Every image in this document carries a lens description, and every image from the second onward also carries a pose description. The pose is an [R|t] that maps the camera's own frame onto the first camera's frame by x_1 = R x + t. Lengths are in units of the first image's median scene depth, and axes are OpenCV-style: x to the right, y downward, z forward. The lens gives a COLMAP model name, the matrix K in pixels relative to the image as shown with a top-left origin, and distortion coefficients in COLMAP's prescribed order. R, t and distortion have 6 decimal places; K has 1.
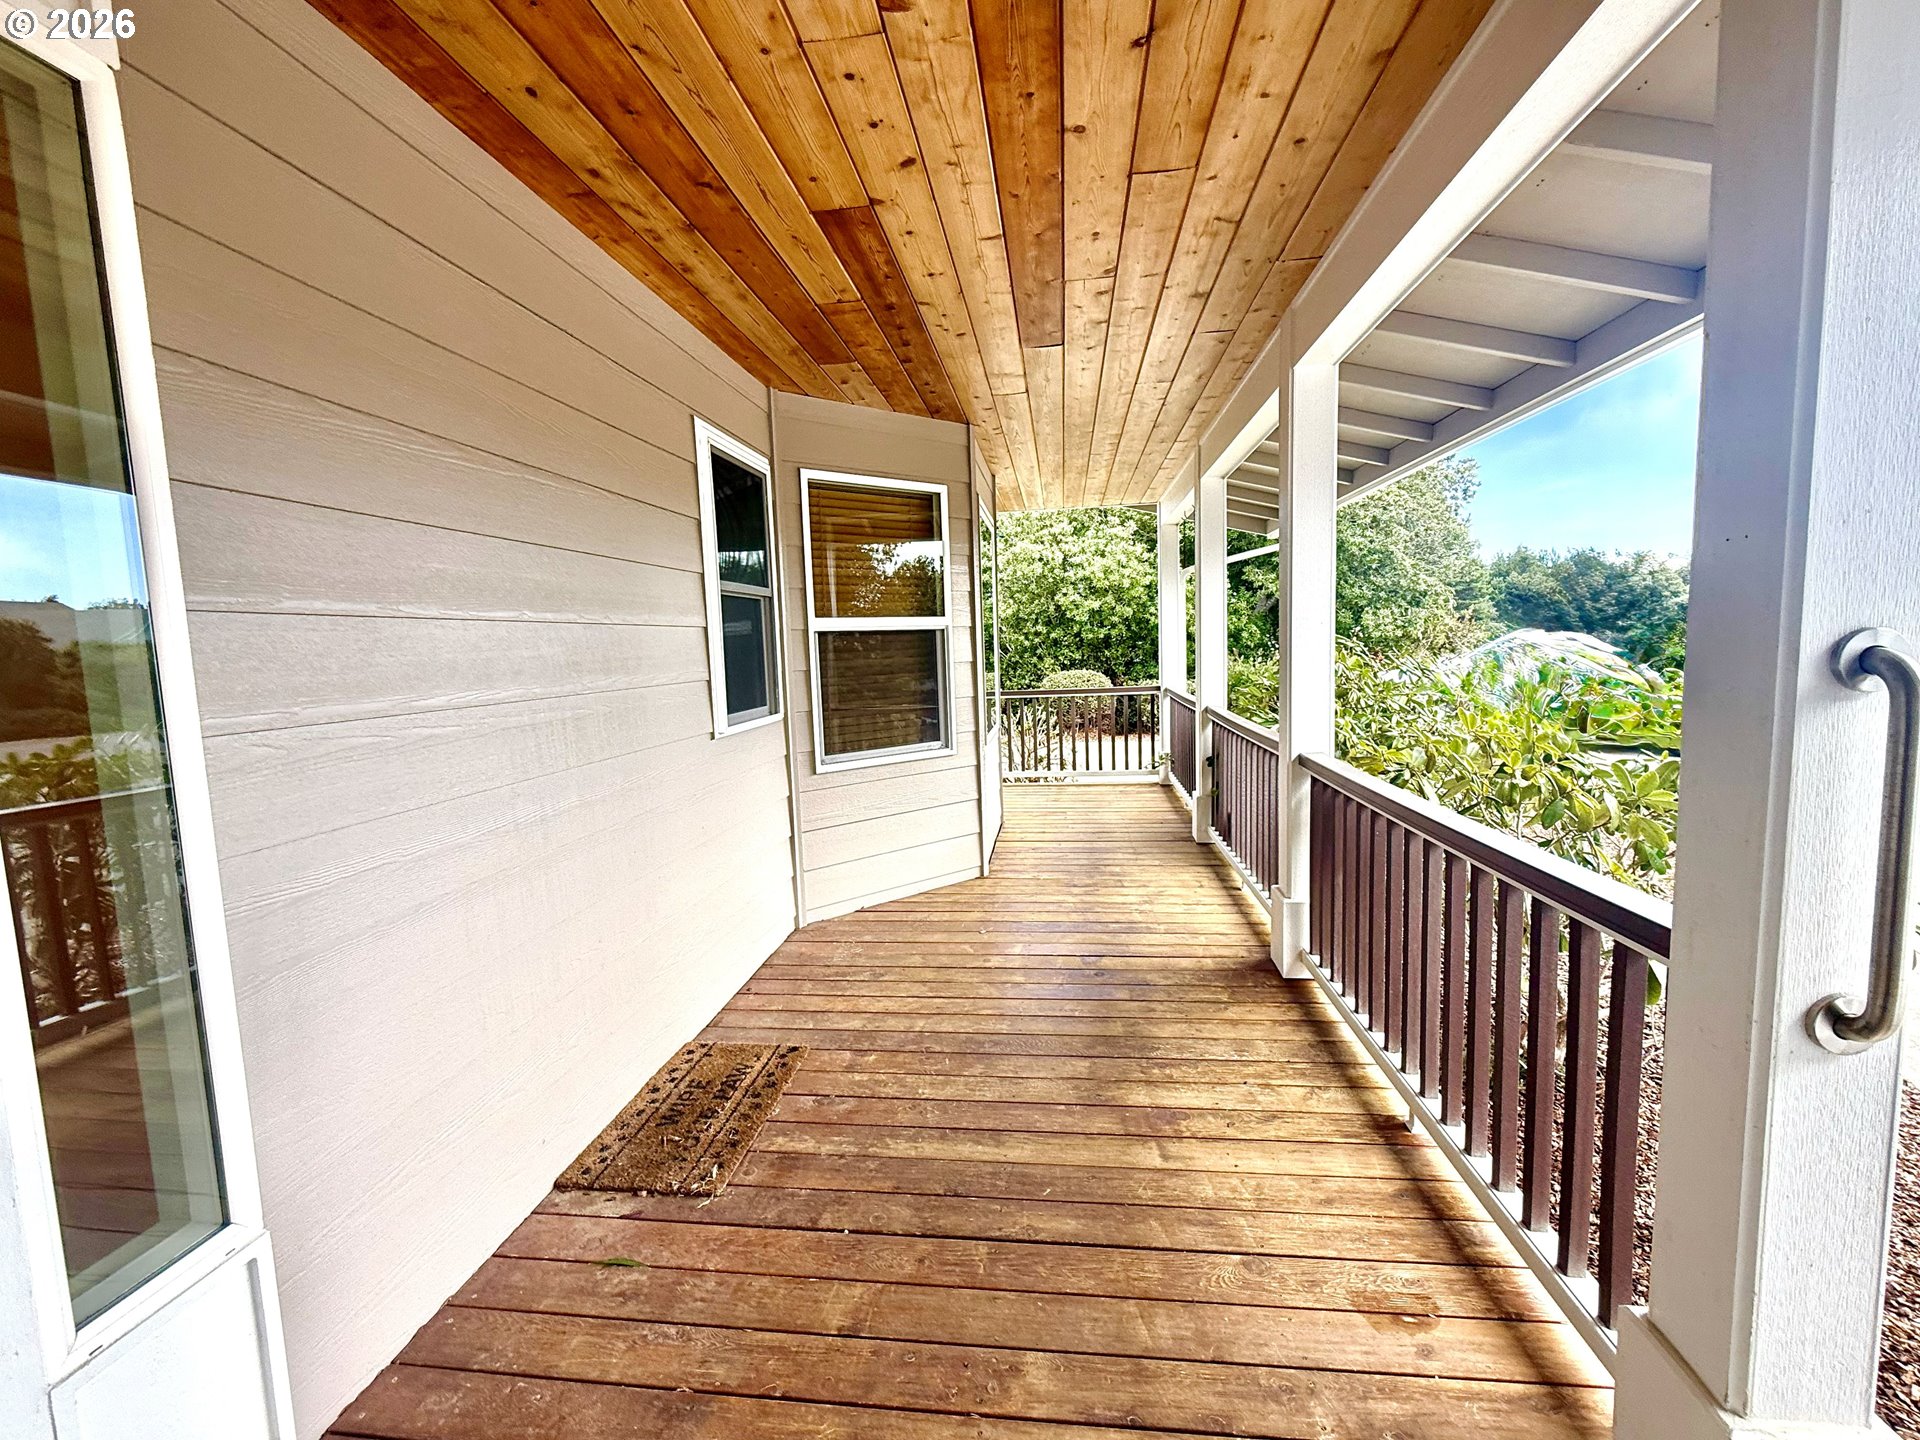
lens RADIAL K [[804.5, 0, 962.8], [0, 804.5, 724.0], [0, 0, 1]] dist [-0.001248, -0.000105]
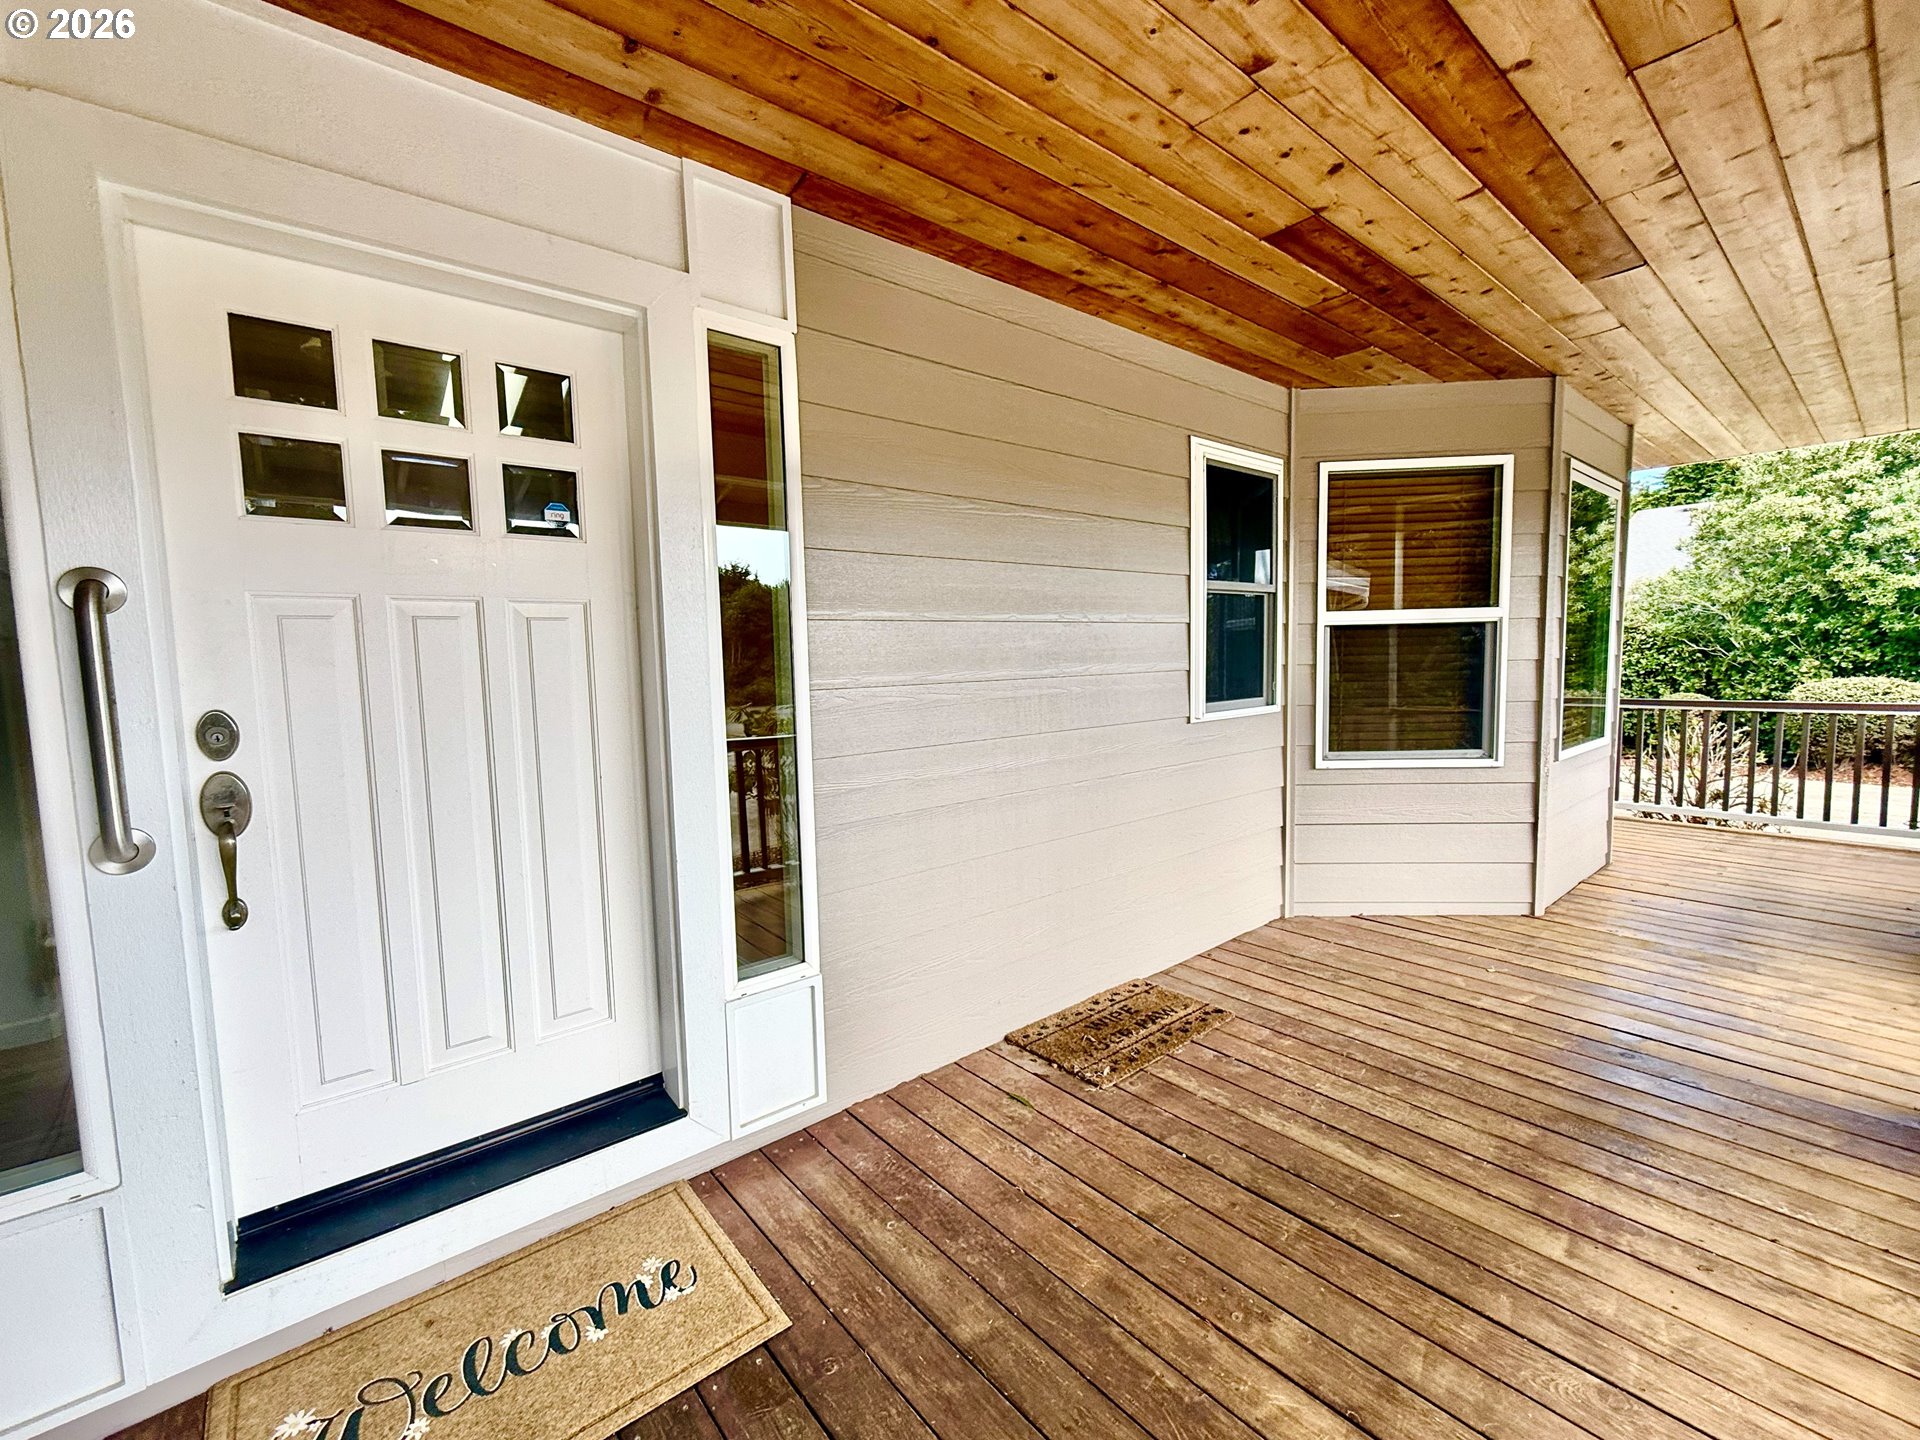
lens RADIAL K [[804.5, 0, 962.8], [0, 804.5, 724.0], [0, 0, 1]] dist [-0.001248, -0.000105]
pose [[0.733621, 0.075994, -0.675296, 0.254056], [-0.069687, 0.996902, 0.036480, 0.001529], [0.675976, 0.020296, 0.736644, -0.046544]]
